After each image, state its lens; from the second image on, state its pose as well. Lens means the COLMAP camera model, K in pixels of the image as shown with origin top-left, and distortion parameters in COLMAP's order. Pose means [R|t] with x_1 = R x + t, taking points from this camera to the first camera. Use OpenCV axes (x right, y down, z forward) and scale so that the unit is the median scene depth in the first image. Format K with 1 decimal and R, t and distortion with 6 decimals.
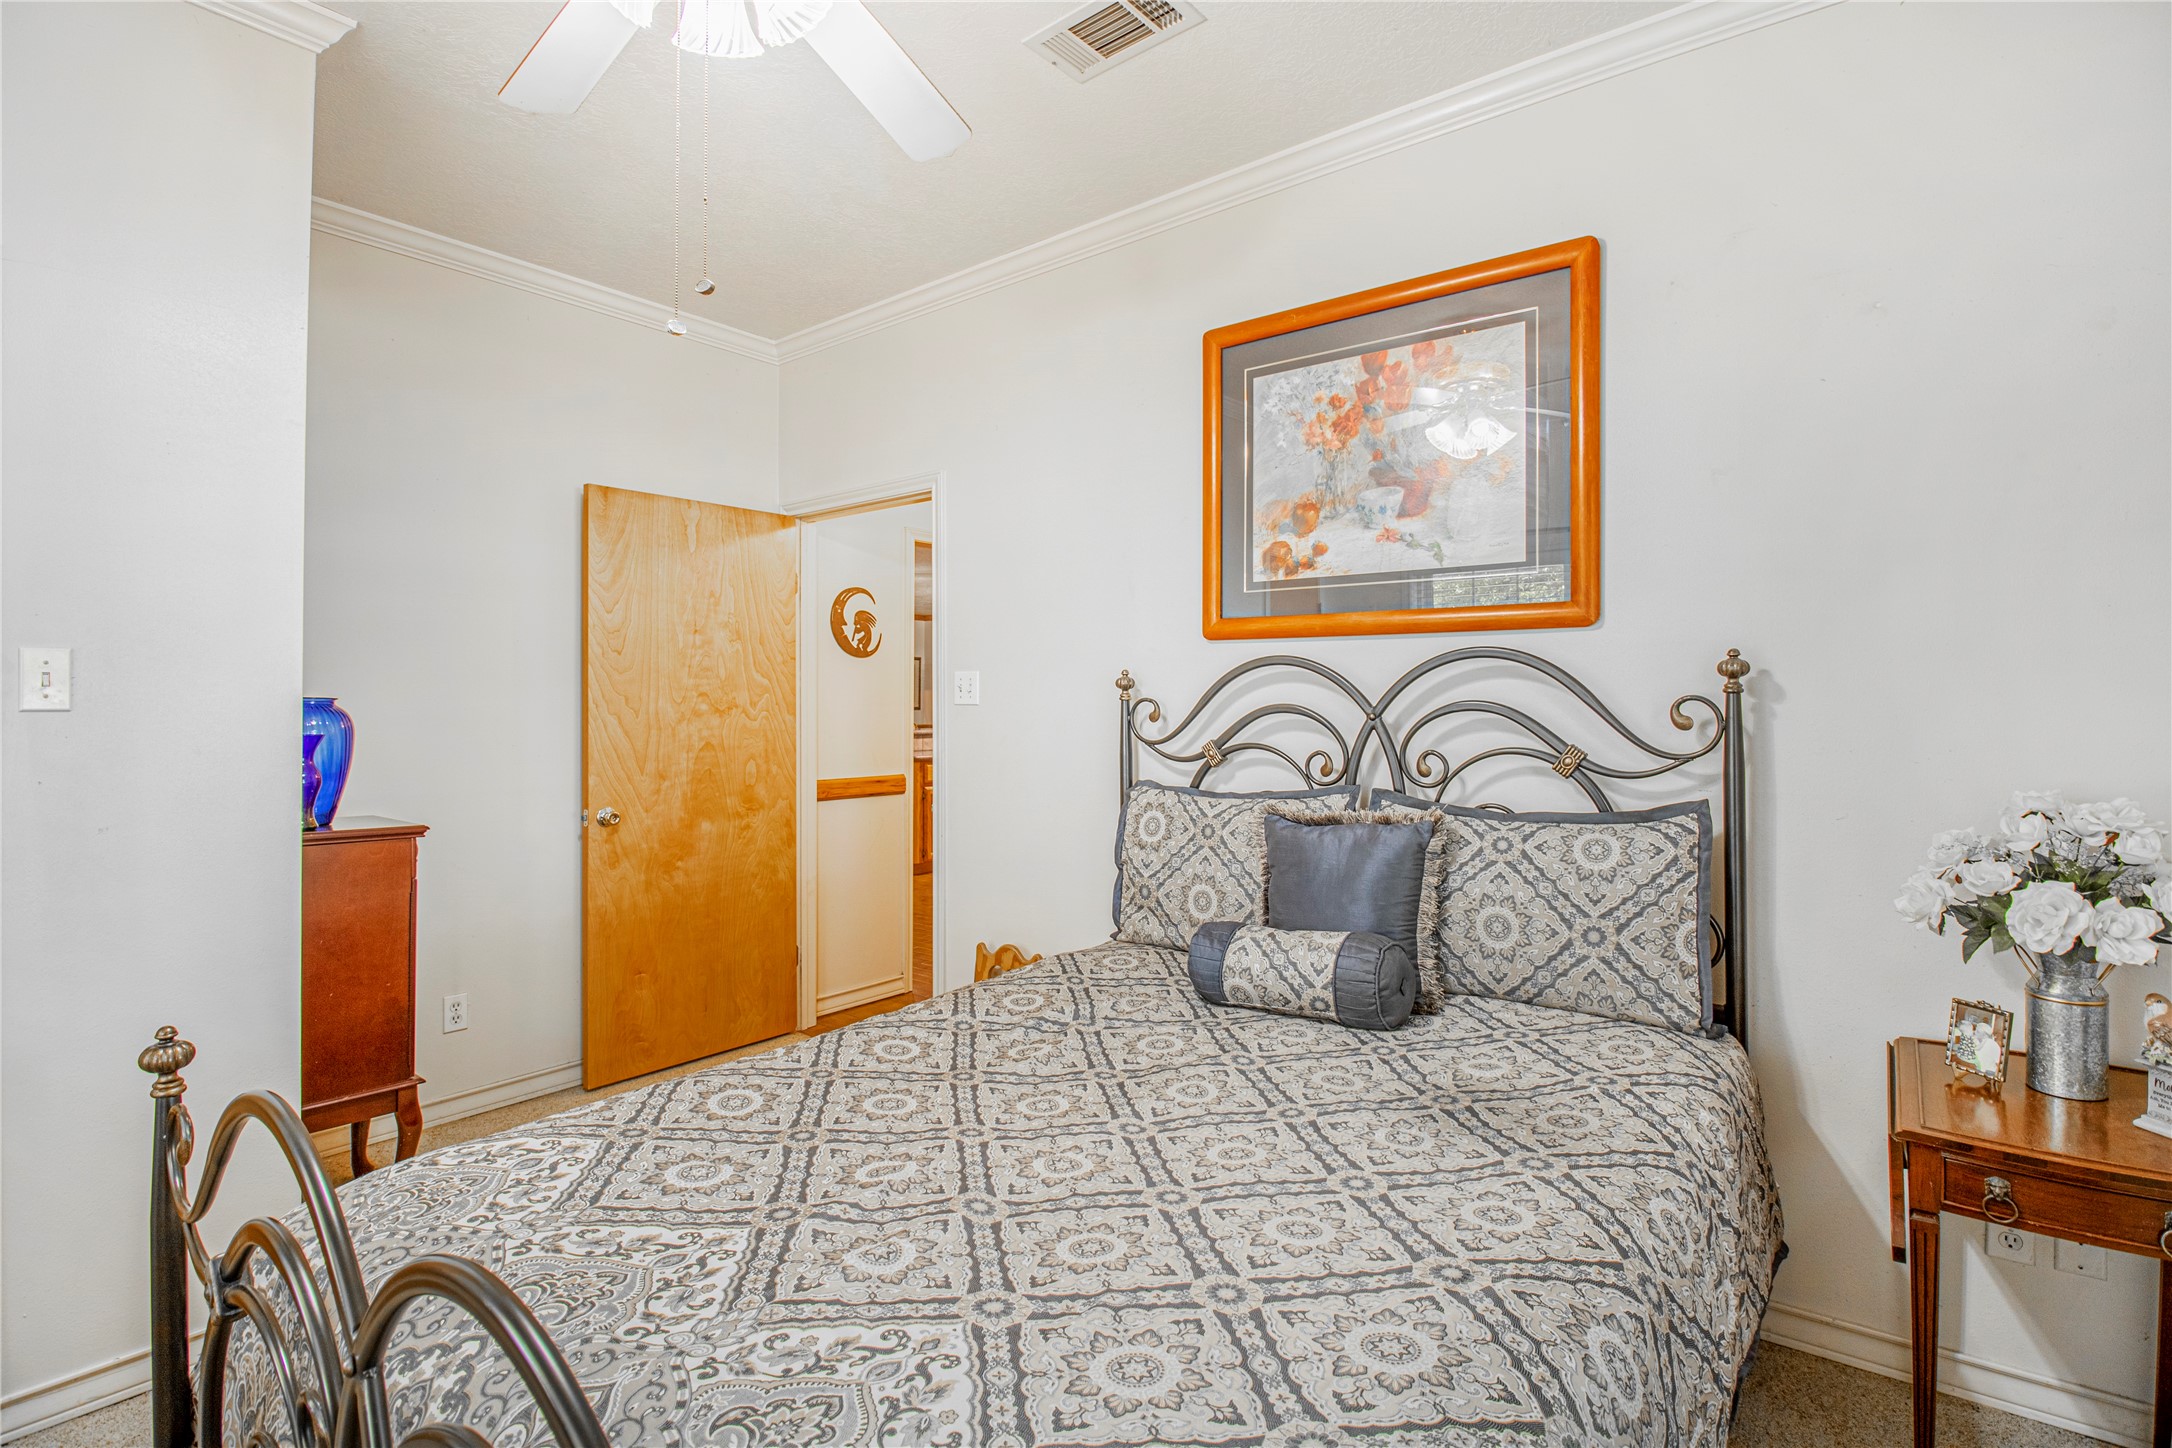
lens RADIAL K [[1043.5, 0, 1088.4], [0, 1043.5, 691.7], [0, 0, 1]] dist [-0.011597, -0.000711]
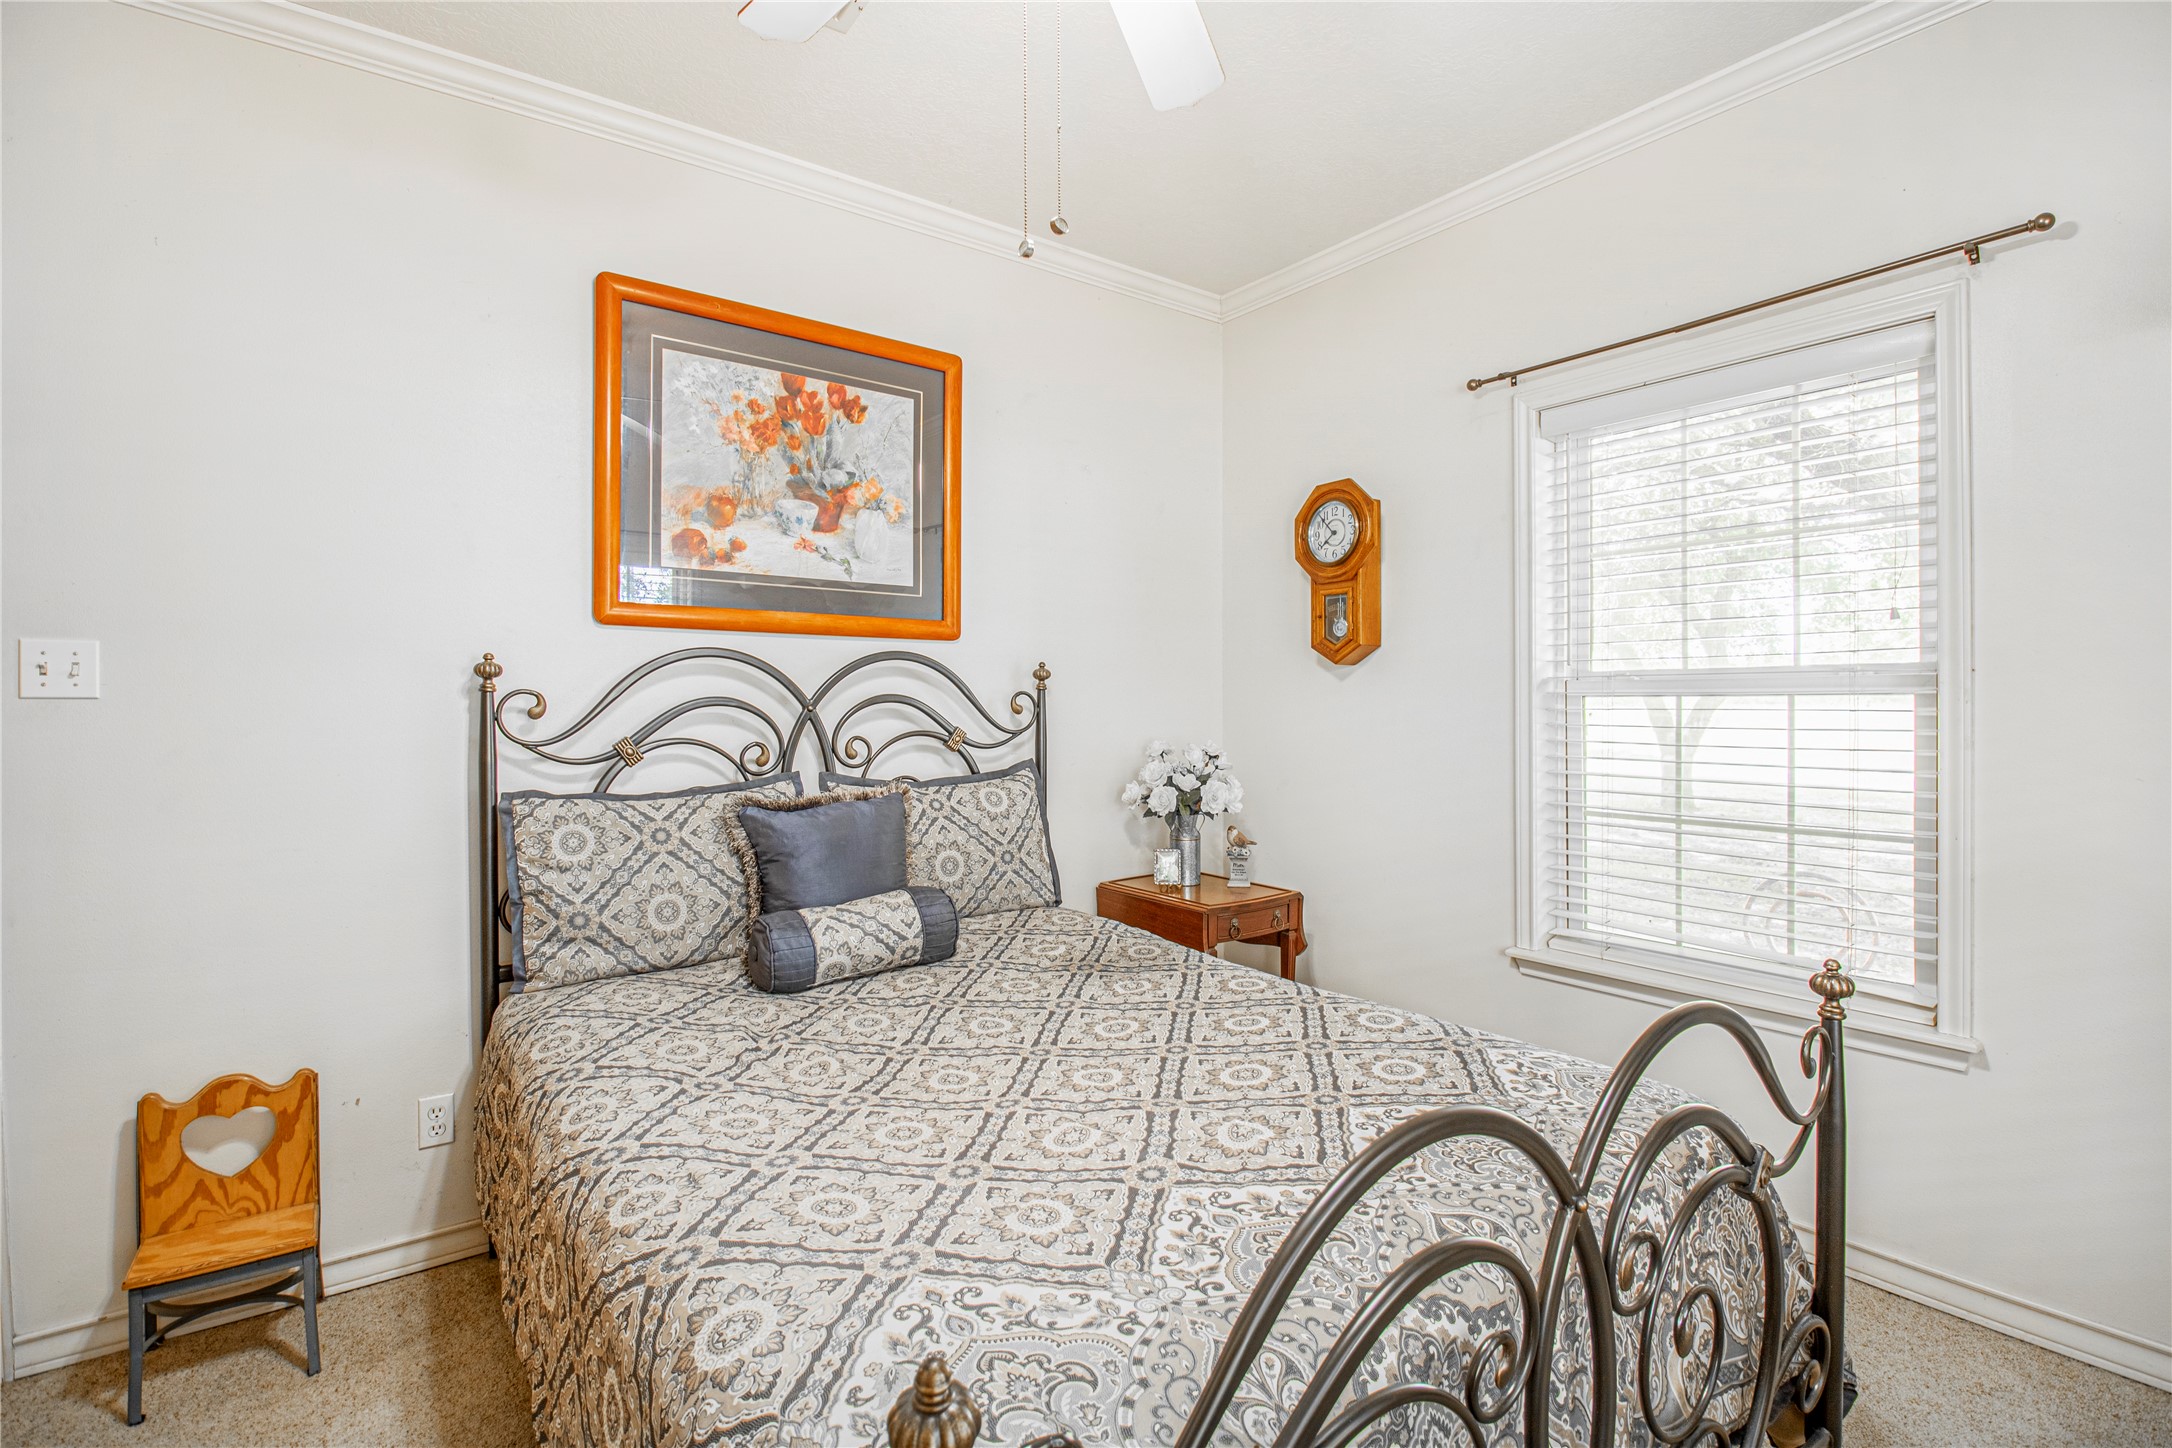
lens RADIAL K [[1043.5, 0, 1085.2], [0, 1043.5, 711.5], [0, 0, 1]] dist [-0.011597, -0.000711]
pose [[0.238455, -0.007804, 0.971122, -0.704345], [-0.005952, 0.999937, 0.009497, 0.014632], [-0.971135, -0.008045, 0.238393, 0.435320]]
